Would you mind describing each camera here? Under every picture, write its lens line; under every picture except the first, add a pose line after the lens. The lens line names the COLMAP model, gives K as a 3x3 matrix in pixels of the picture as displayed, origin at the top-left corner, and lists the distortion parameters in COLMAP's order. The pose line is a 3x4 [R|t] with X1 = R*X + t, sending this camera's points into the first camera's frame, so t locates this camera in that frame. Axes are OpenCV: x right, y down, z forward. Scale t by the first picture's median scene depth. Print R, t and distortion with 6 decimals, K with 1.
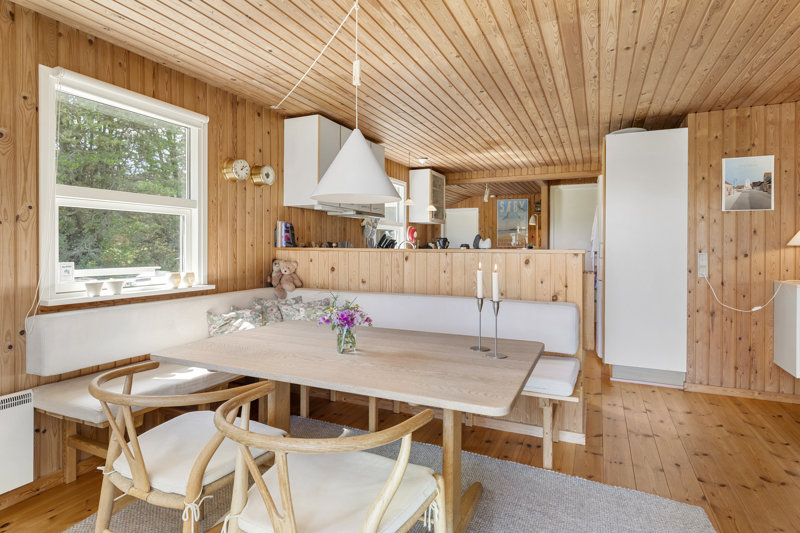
lens RADIAL K [[429.8, 0, 402.5], [0, 429.8, 252.3], [0, 0, 1]] dist [-0.002487, -0.000428]
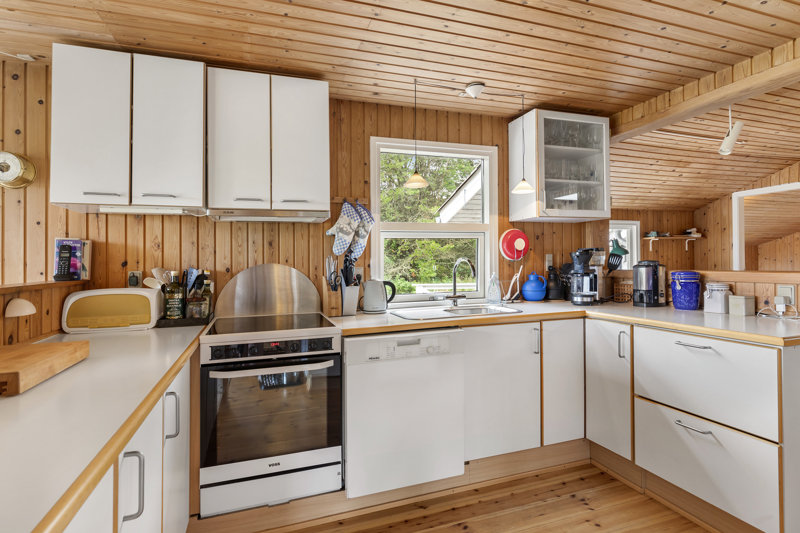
lens RADIAL K [[360.3, 0, 400.0], [0, 360.3, 266.5], [0, 0, 1]] dist [-0.010684, -0.000058]
pose [[0.668013, -0.001760, -0.744148, 0.490134], [0.007033, 0.999967, 0.003949, -0.031075], [0.744116, -0.007871, 0.668004, 1.135648]]
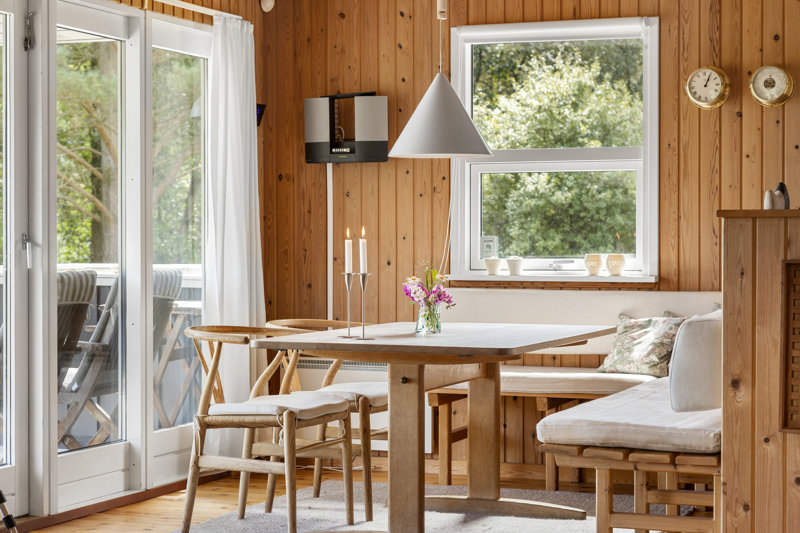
lens RADIAL K [[1677.4, 0, 400.0], [0, 1677.4, 266.5], [0, 0, 1]] dist [0.007005, -0.049138]
pose [[0.062334, 0.010694, -0.997998, 1.856228], [-0.010784, 0.999891, 0.010041, 0.037256], [0.997997, 0.010136, 0.062443, 0.422564]]
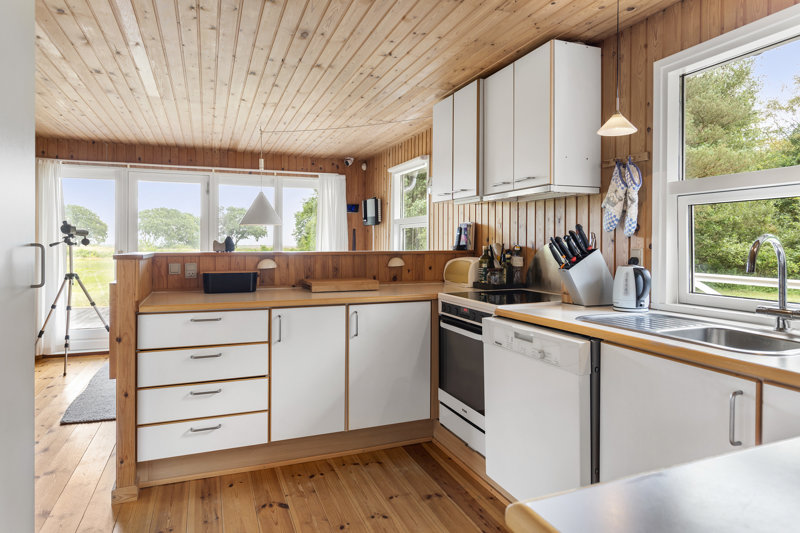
lens RADIAL K [[467.6, 0, 399.4], [0, 467.6, 242.3], [0, 0, 1]] dist [-0.040380, 0.000062]
pose [[-0.680176, 0.002976, -0.733043, 0.637928], [-0.007302, 0.999915, 0.010835, -0.040790], [0.733012, 0.012722, -0.680096, 1.783864]]
